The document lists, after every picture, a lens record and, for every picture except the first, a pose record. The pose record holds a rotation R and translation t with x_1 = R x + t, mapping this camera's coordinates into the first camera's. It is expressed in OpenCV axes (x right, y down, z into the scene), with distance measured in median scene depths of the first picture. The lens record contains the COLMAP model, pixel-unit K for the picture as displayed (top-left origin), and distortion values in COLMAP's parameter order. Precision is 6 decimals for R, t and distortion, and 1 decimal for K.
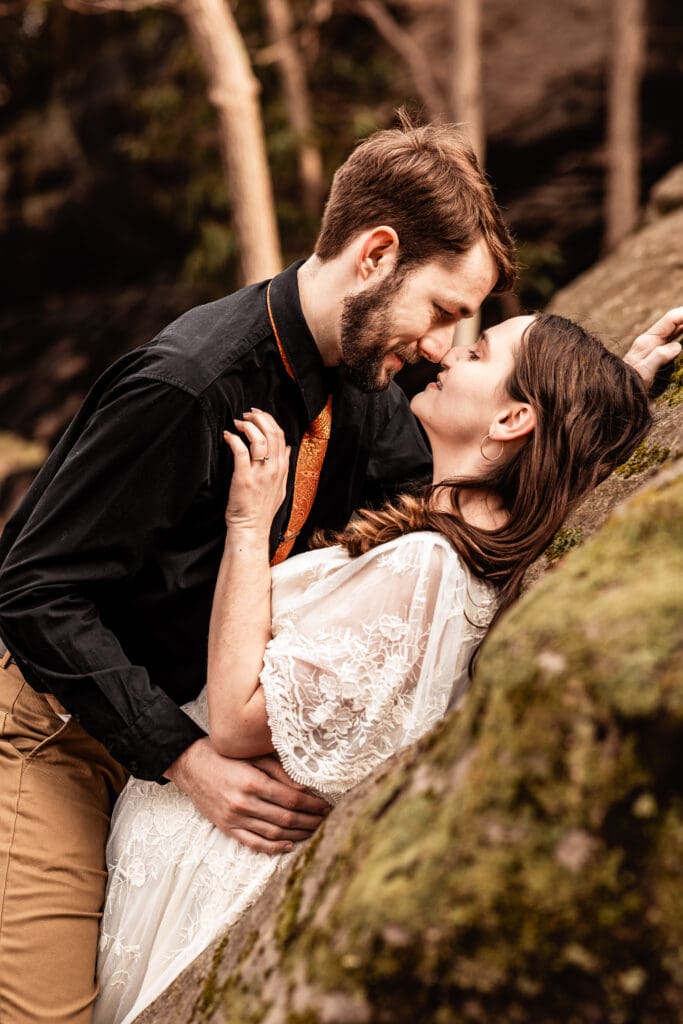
lens RADIAL K [[2705.2, 0, 341.5], [0, 2705.2, 512.0], [0, 0, 1]] dist [-0.664337, 6.271080]
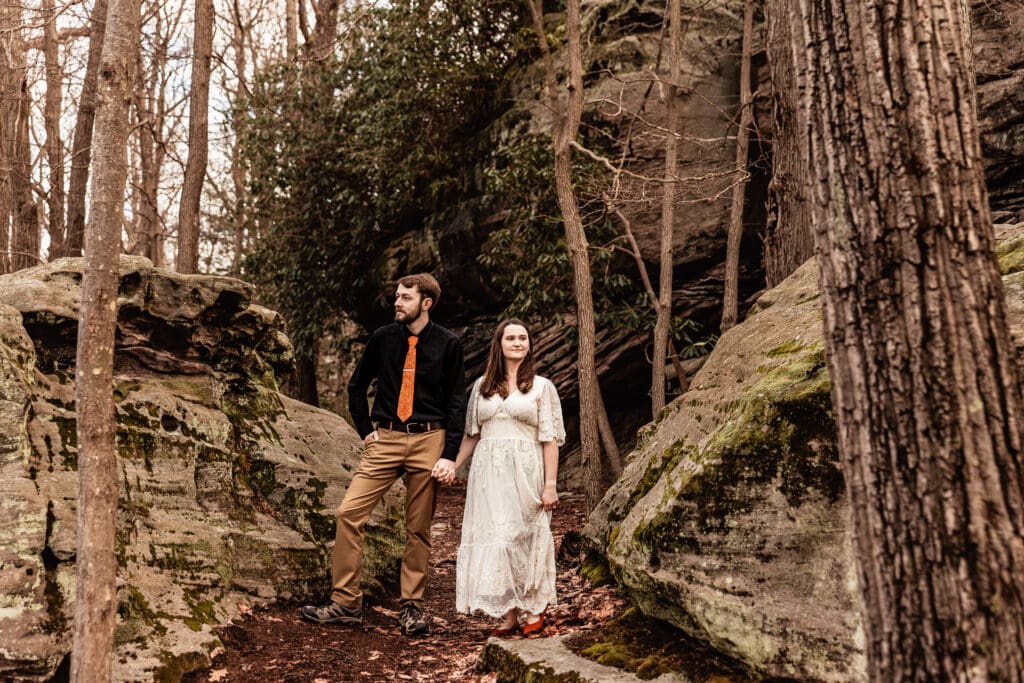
lens RADIAL K [[1740.5, 0, 516.6], [0, 1740.5, 307.6], [0, 0, 1]] dist [0.019471, -0.017064]
pose [[0.998135, 0.060903, -0.004233, -0.407291], [-0.061018, 0.992934, -0.101781, 0.269105], [-0.001995, 0.101849, 0.994798, -2.487397]]
